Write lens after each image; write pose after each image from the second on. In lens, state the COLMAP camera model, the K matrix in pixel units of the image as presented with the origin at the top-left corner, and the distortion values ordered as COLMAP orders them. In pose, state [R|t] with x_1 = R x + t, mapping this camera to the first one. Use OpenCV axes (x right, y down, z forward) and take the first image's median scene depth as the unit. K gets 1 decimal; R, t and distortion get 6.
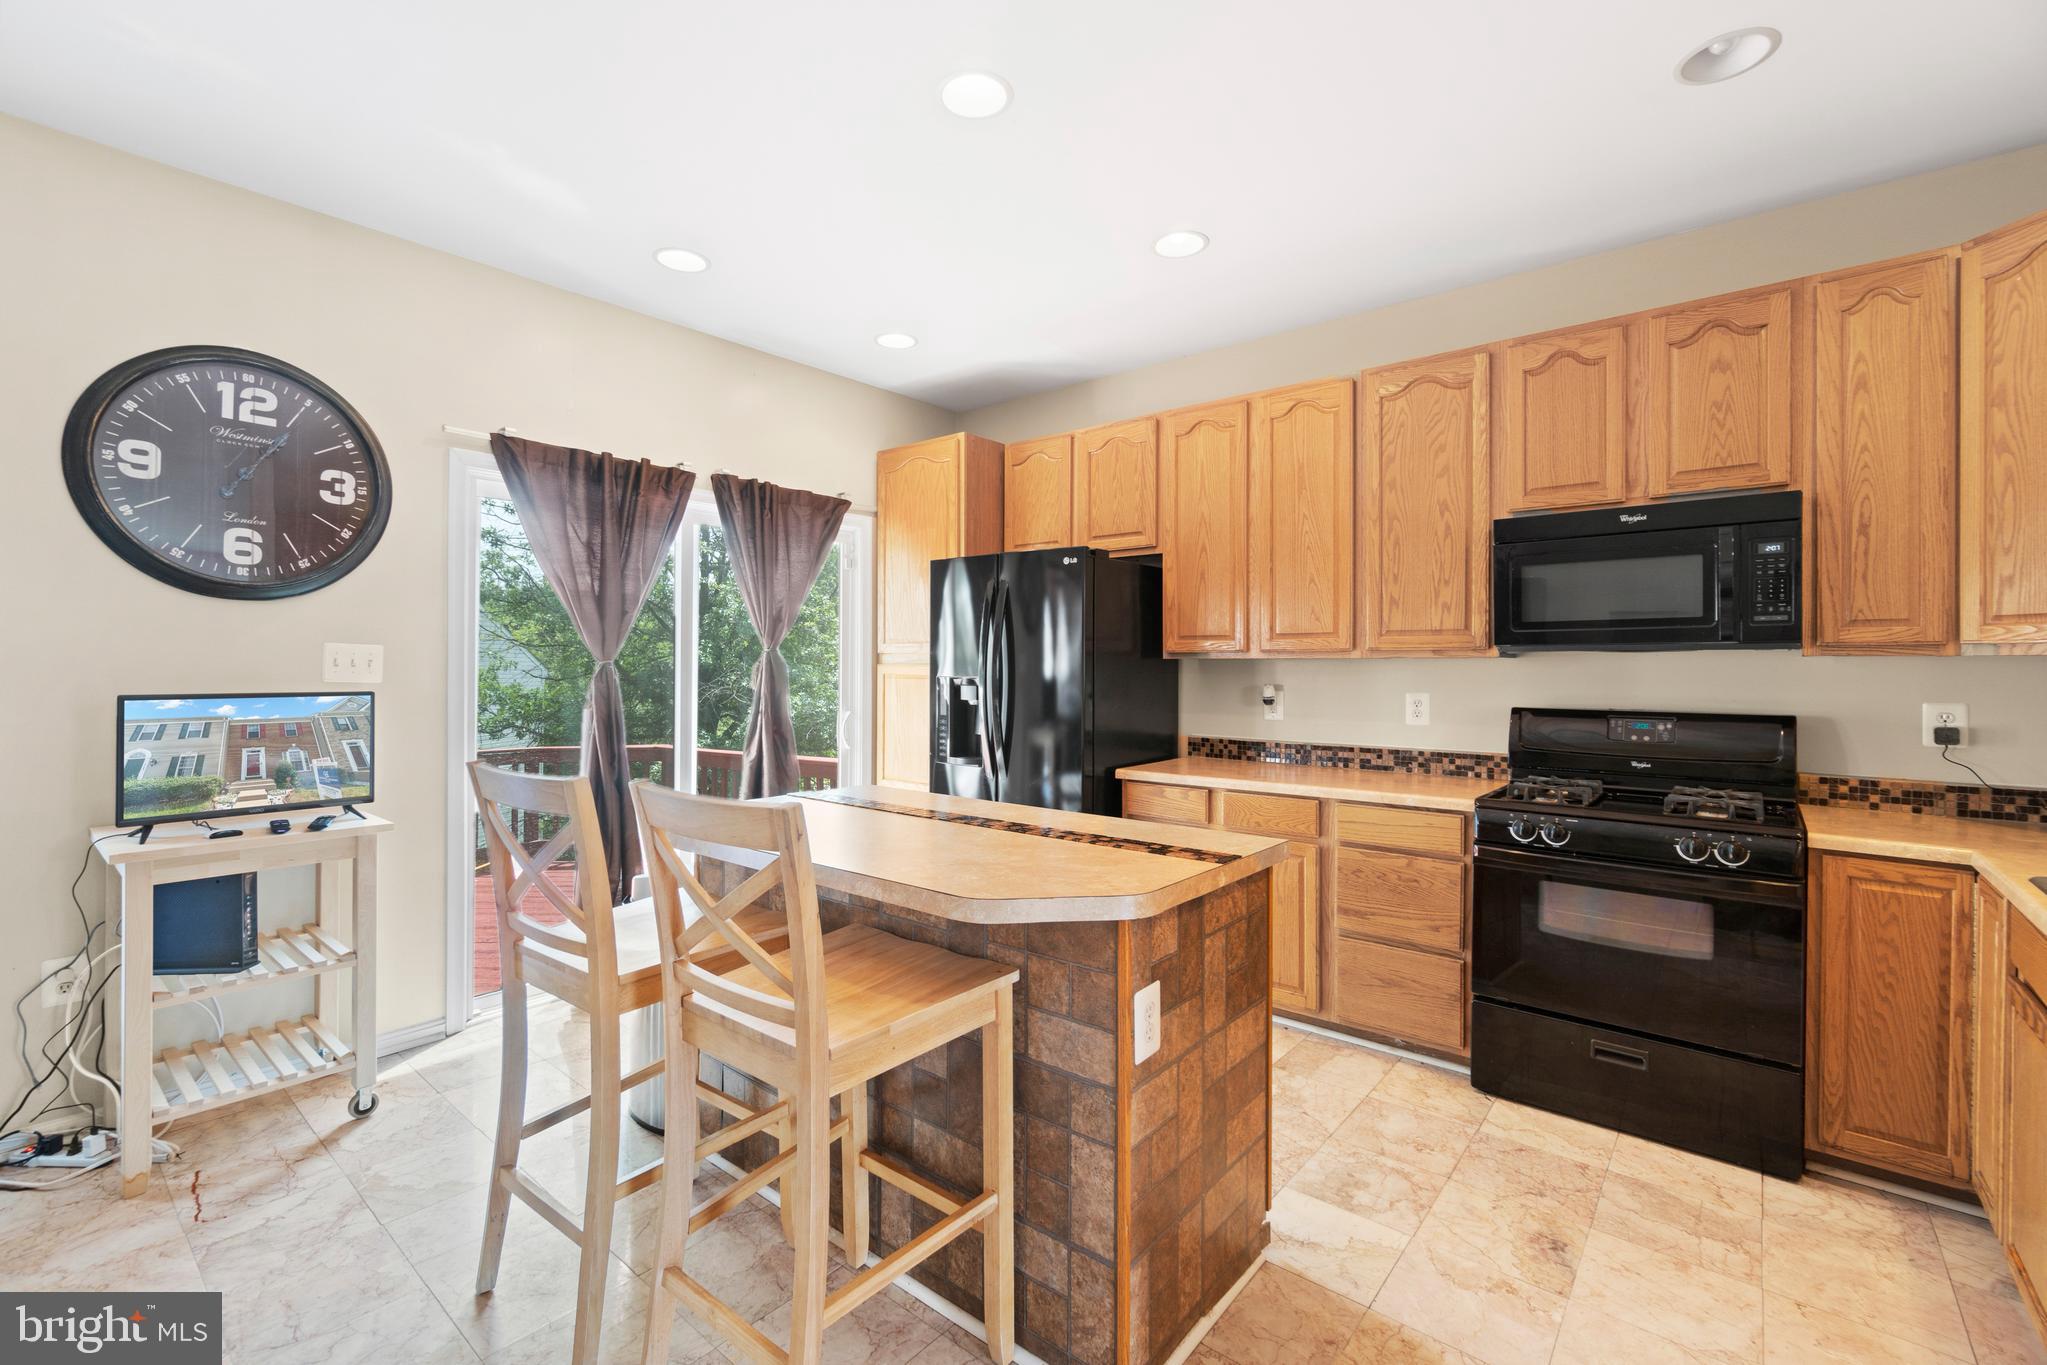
lens RADIAL K [[897.9, 0, 1012.8], [0, 897.9, 656.5], [0, 0, 1]] dist [0.001633, -0.000361]
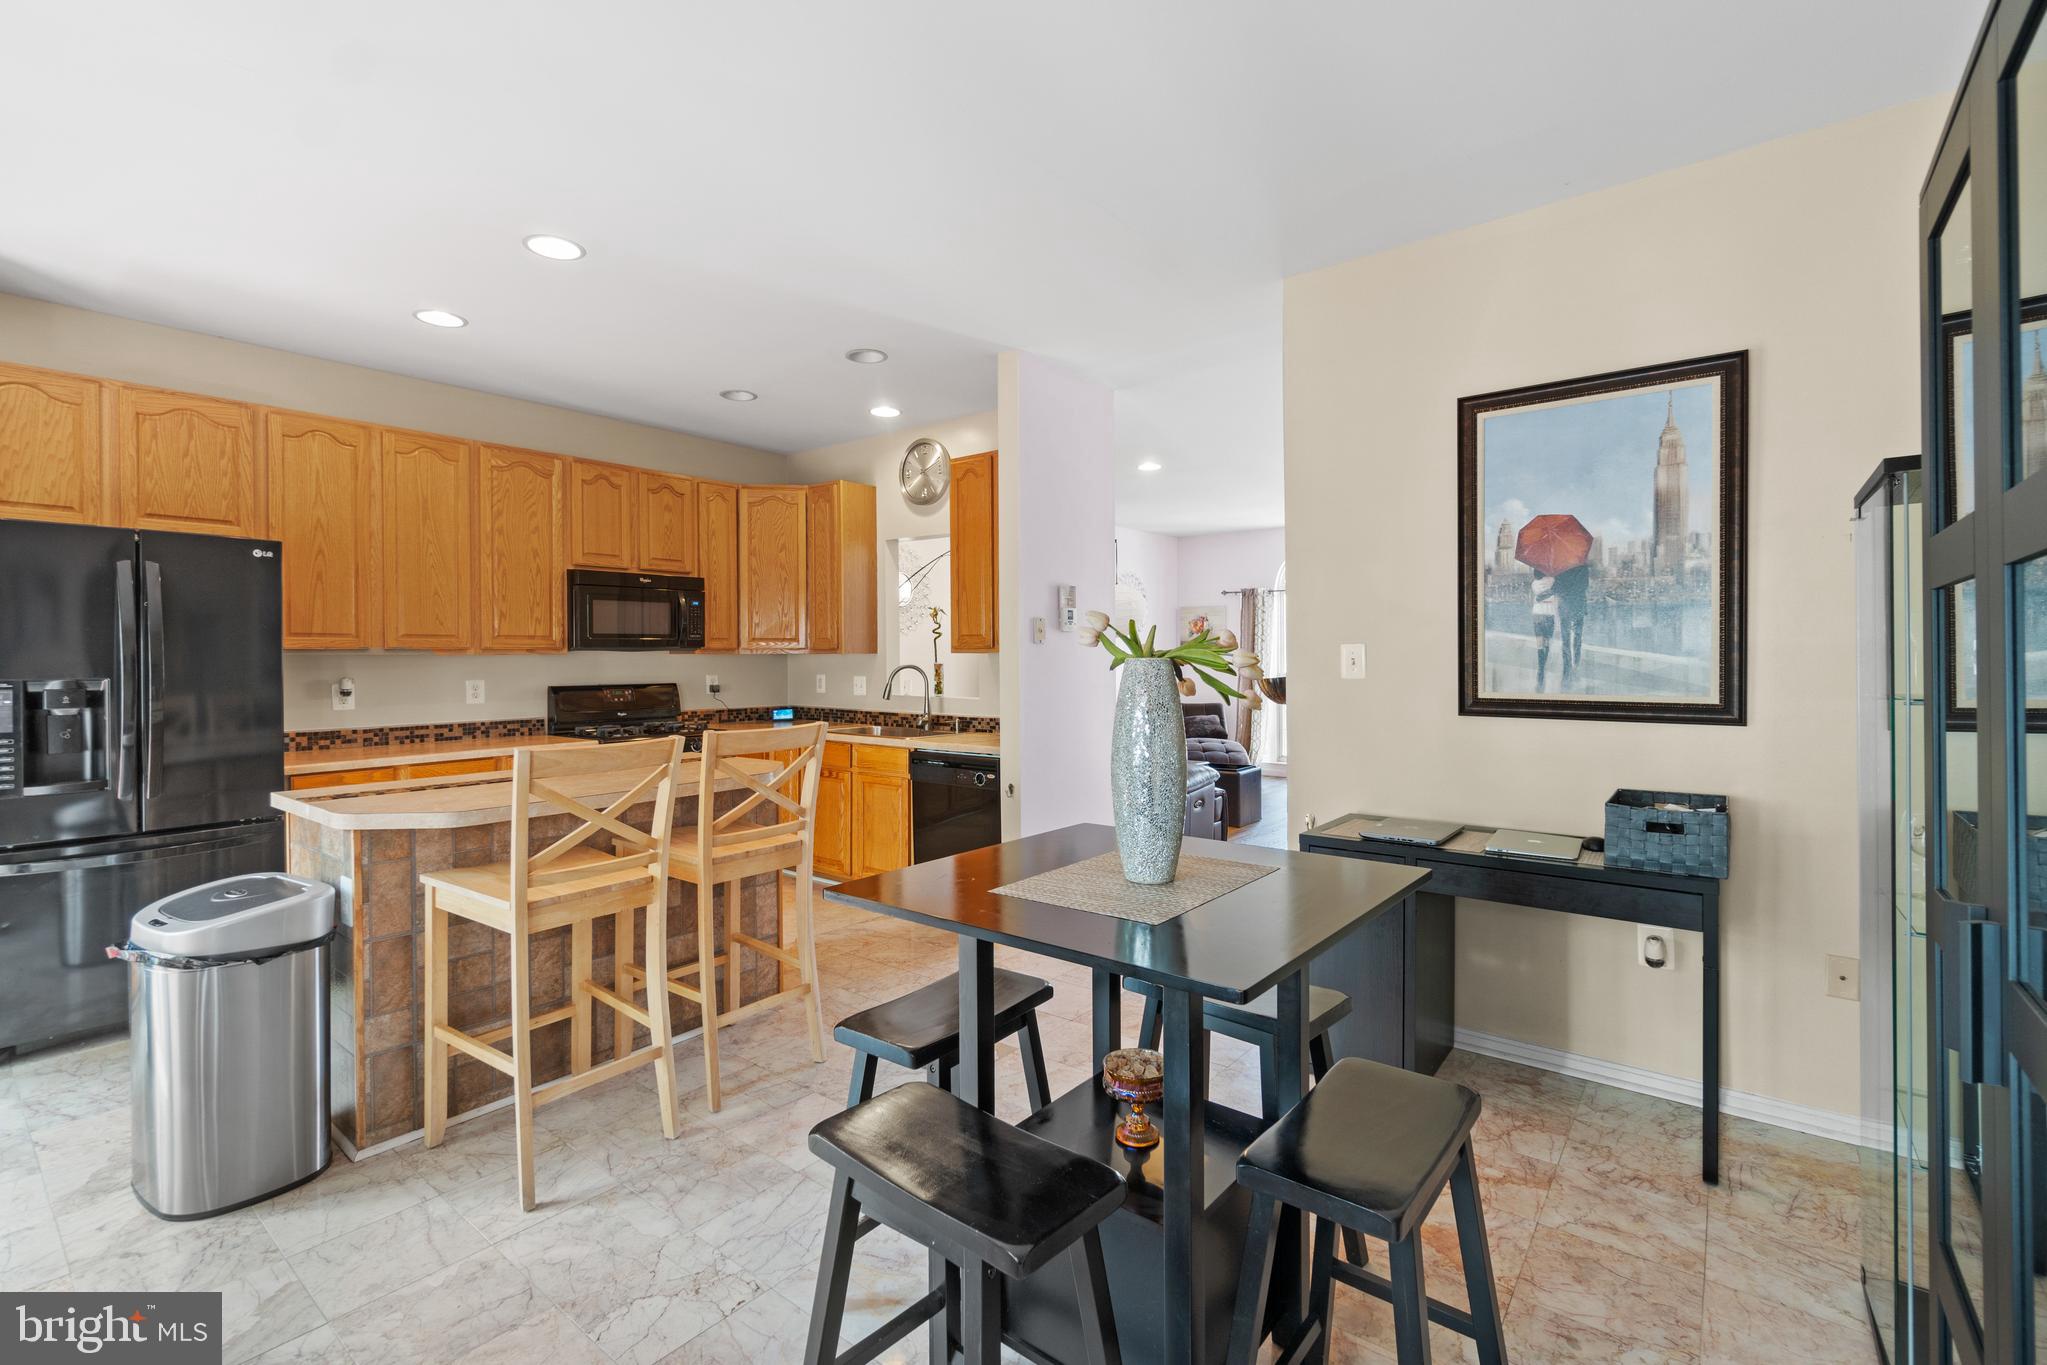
lens RADIAL K [[897.9, 0, 1008.4], [0, 897.9, 667.5], [0, 0, 1]] dist [0.001633, -0.000361]
pose [[-0.023251, -0.014942, 0.999618, -1.180019], [-0.005460, 0.999875, 0.014819, -0.004342], [-0.999715, -0.005113, -0.023330, 0.279303]]
